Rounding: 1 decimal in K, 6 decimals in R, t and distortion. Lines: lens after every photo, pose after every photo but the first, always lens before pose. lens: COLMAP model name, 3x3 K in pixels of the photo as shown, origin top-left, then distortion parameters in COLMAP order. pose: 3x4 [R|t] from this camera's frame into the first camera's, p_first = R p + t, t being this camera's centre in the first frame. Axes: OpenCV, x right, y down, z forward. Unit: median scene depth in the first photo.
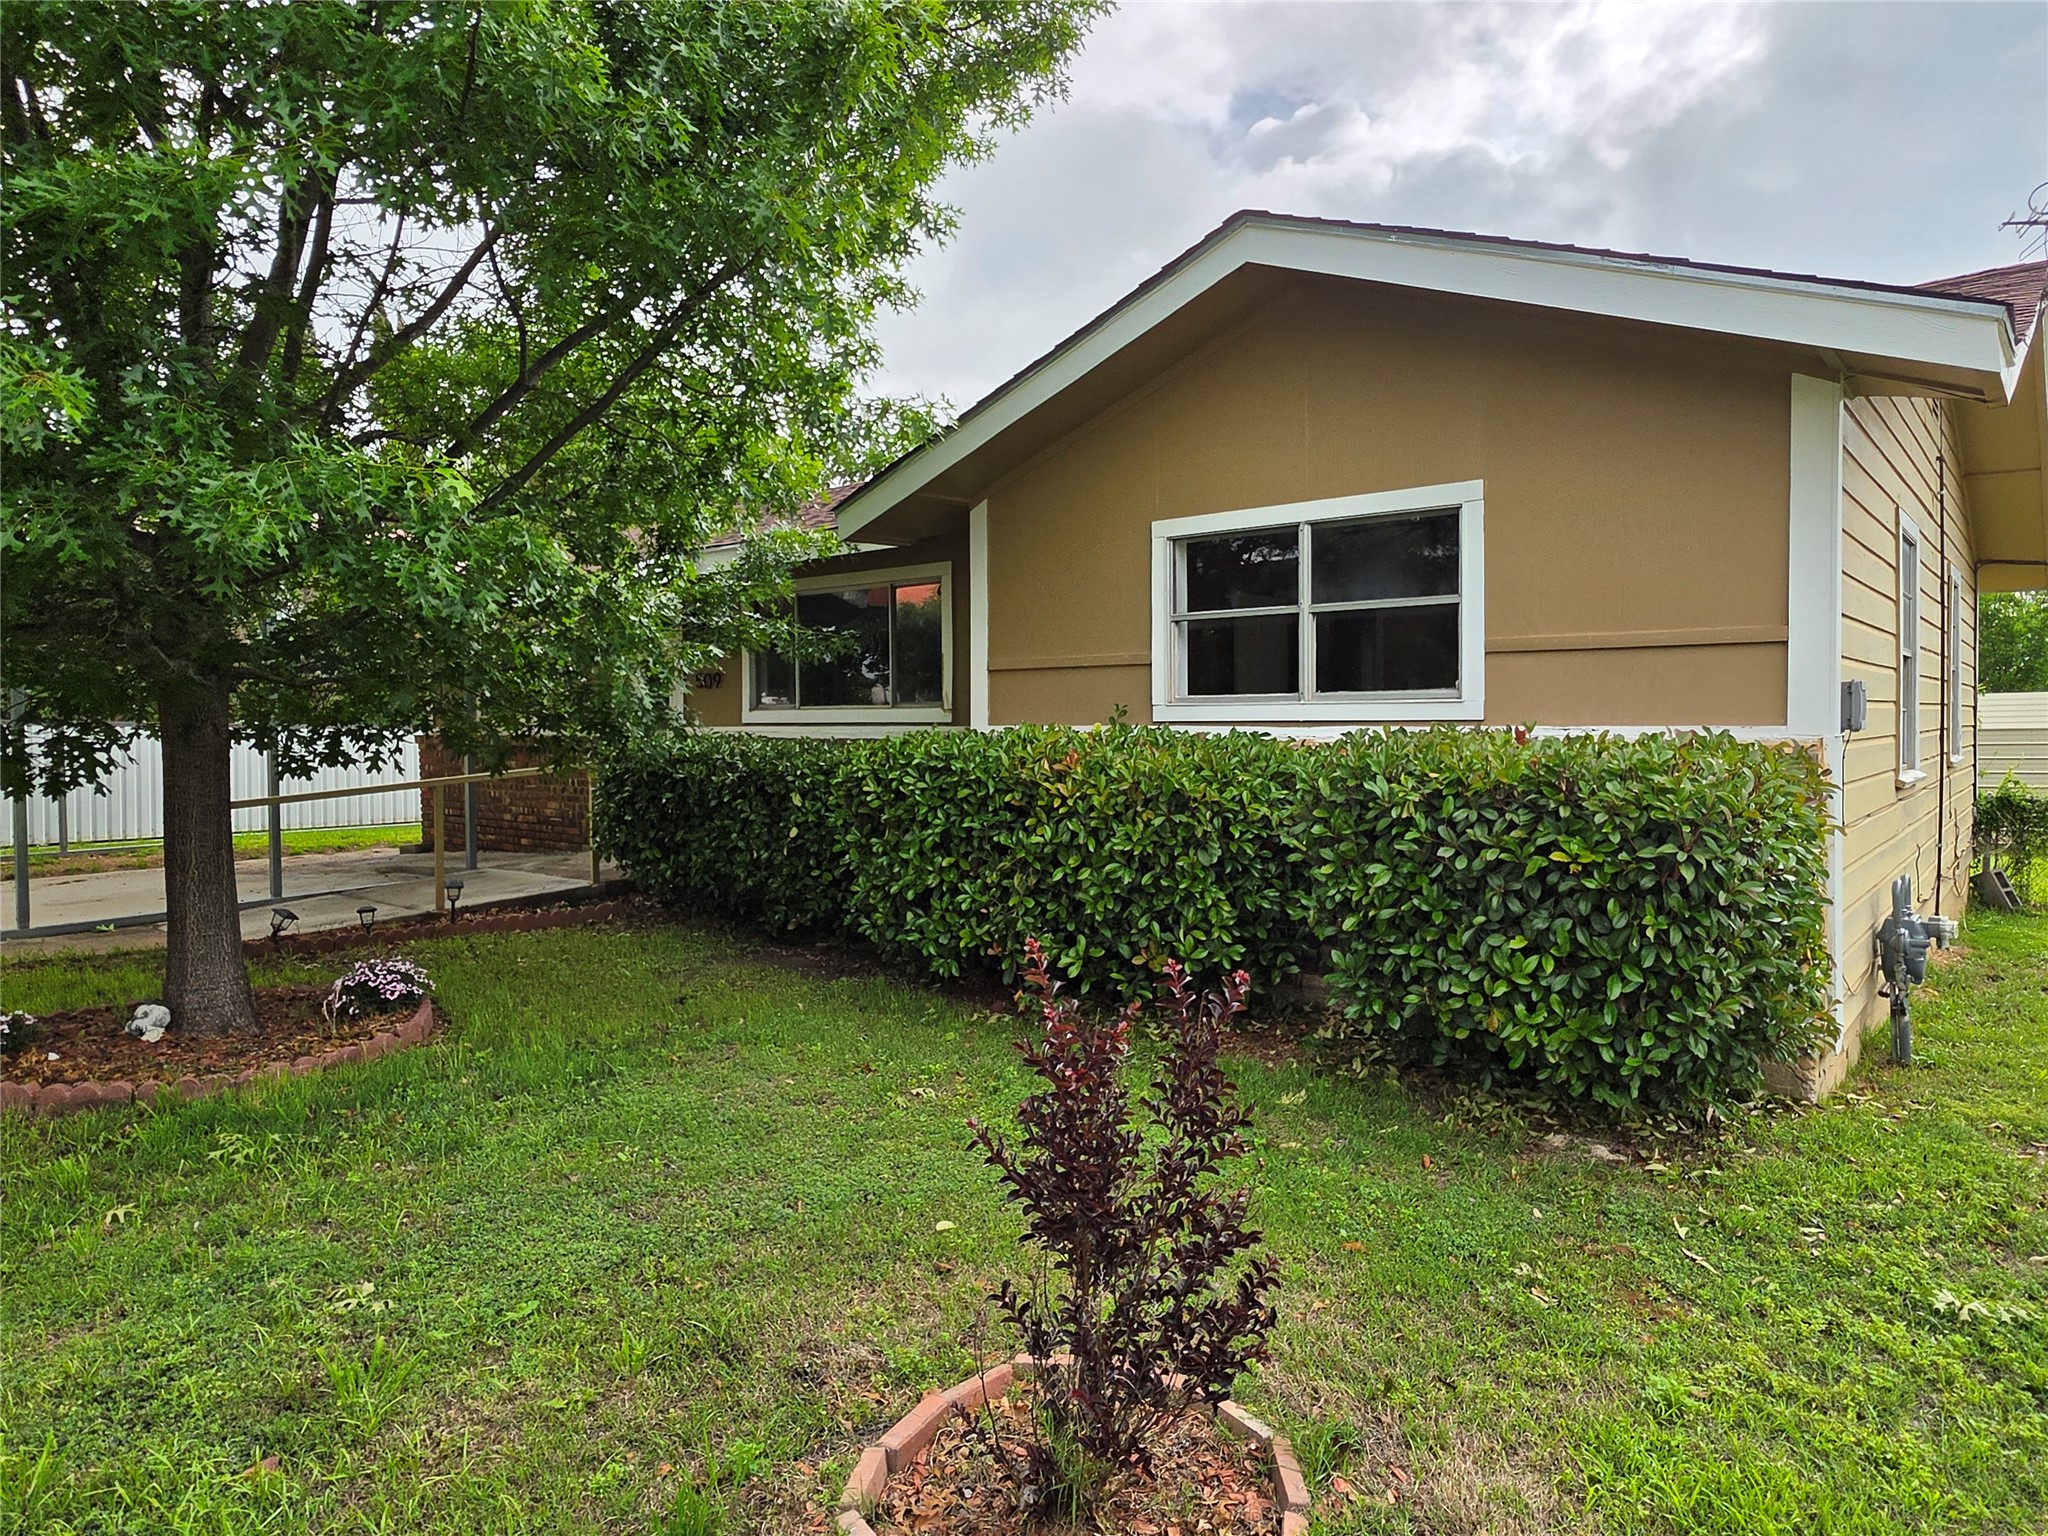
lens RADIAL K [[1285.4, 0, 1024.0], [0, 1285.4, 768.0], [0, 0, 1]] dist [0.000852, -0.000184]
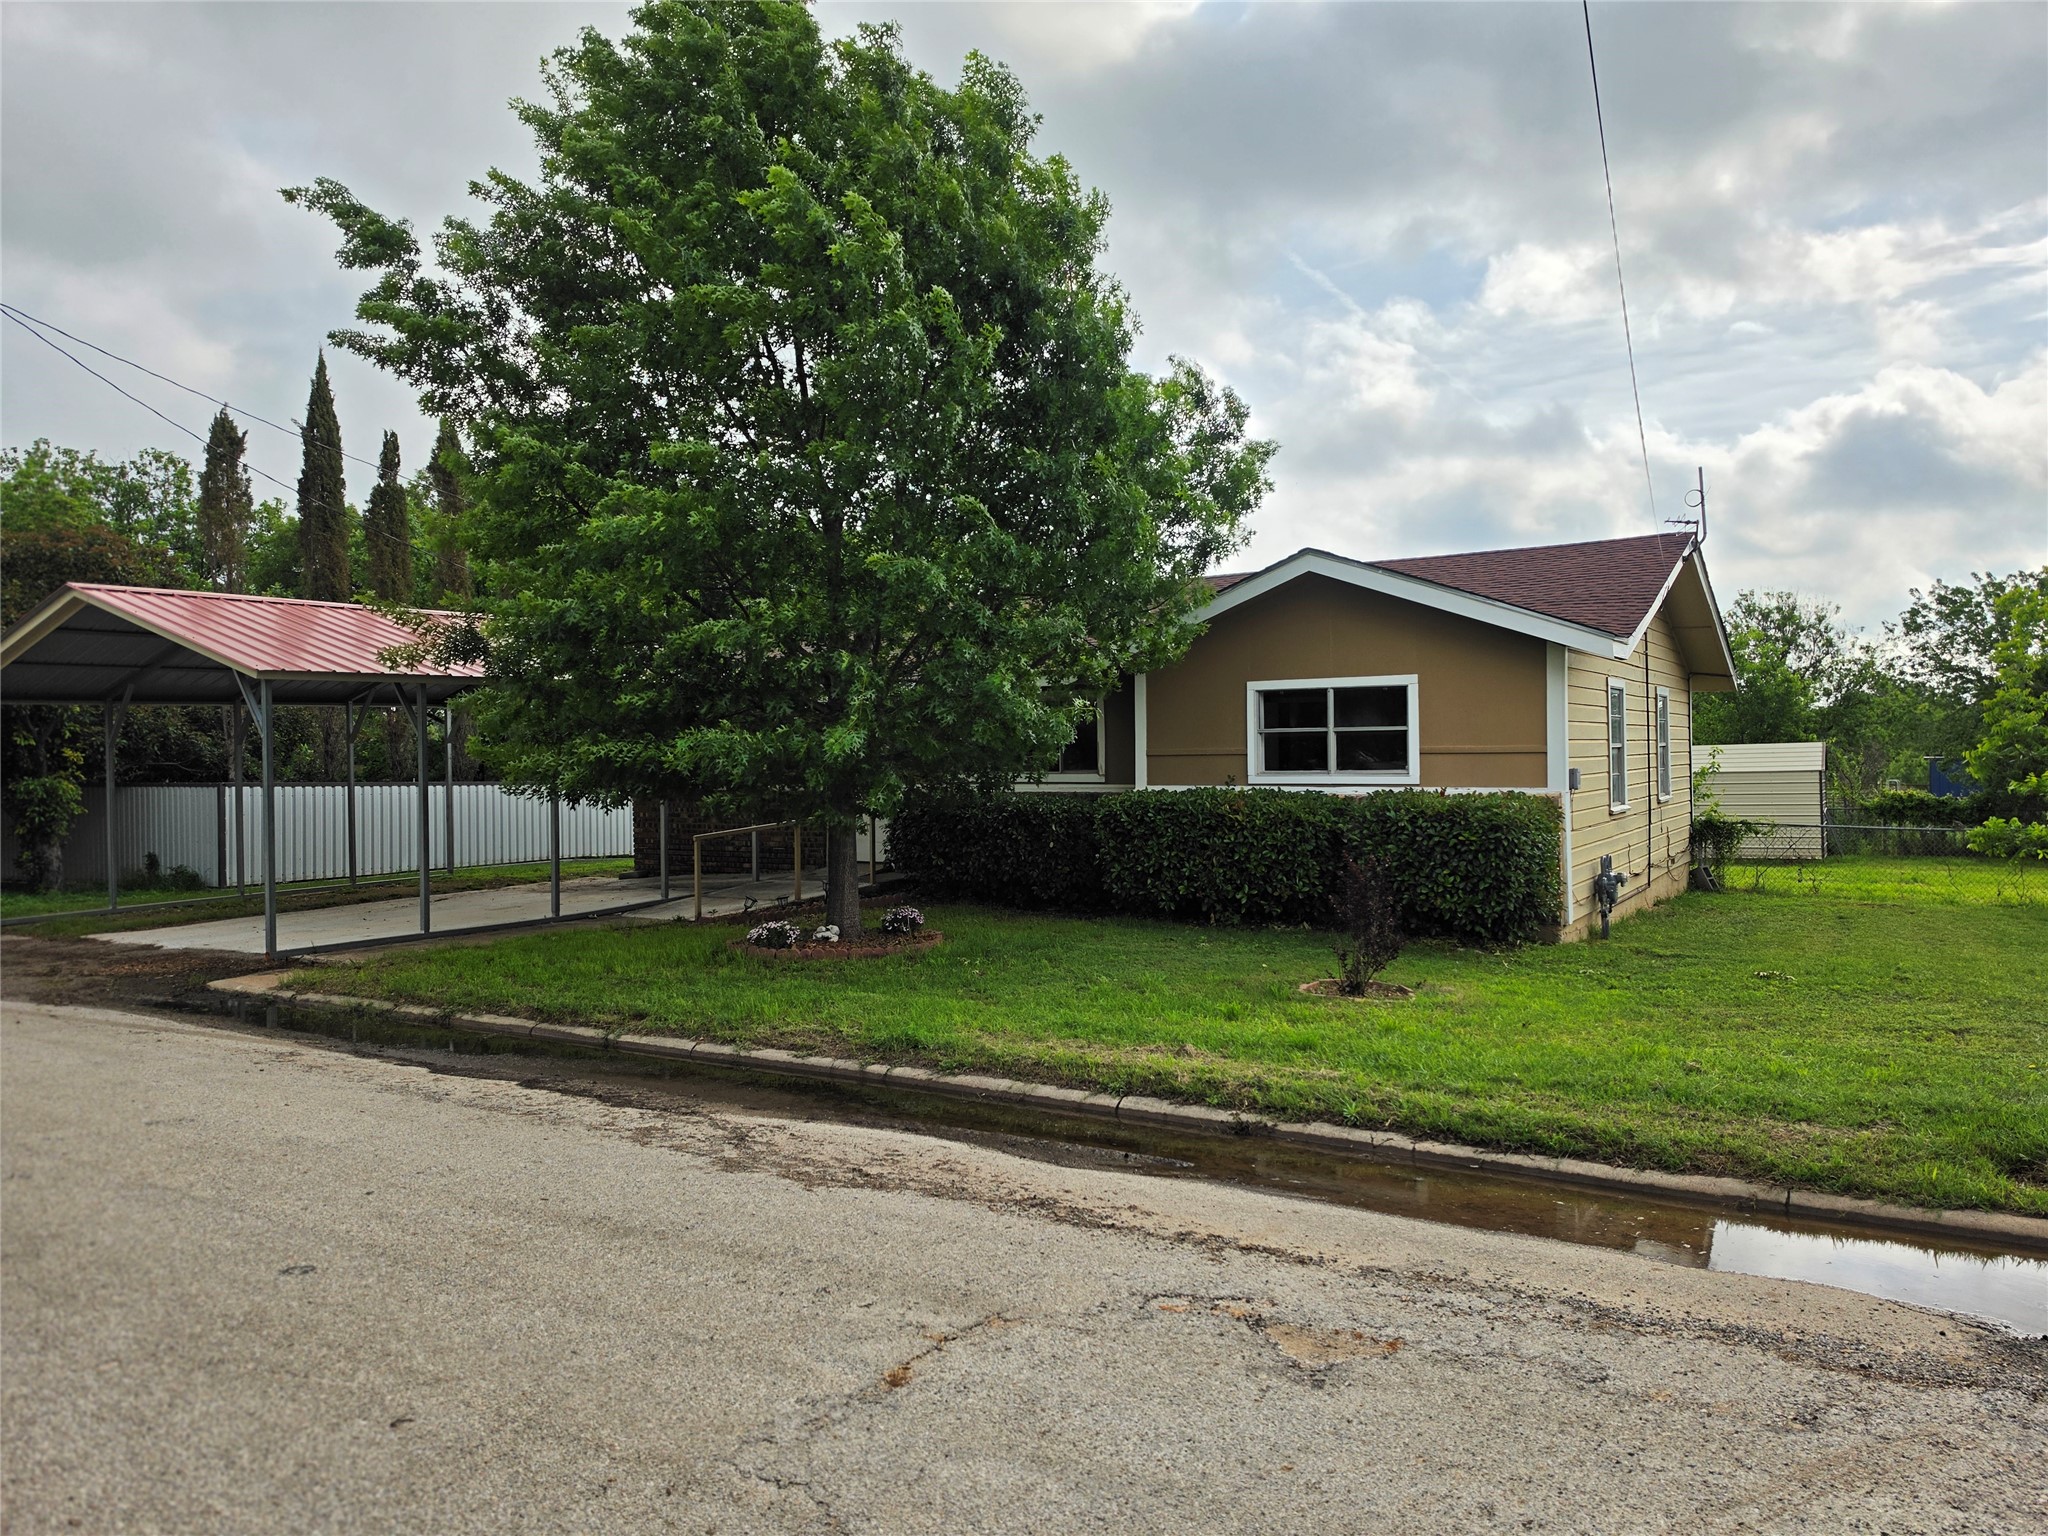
lens RADIAL K [[1366.9, 0, 1024.0], [0, 1366.9, 768.0], [0, 0, 1]] dist [0.040688, -0.000489]
pose [[0.992936, -0.006254, 0.118483, -0.610162], [0.009825, 0.999514, -0.029586, -0.003252], [-0.118240, 0.030541, 0.992515, -1.284140]]
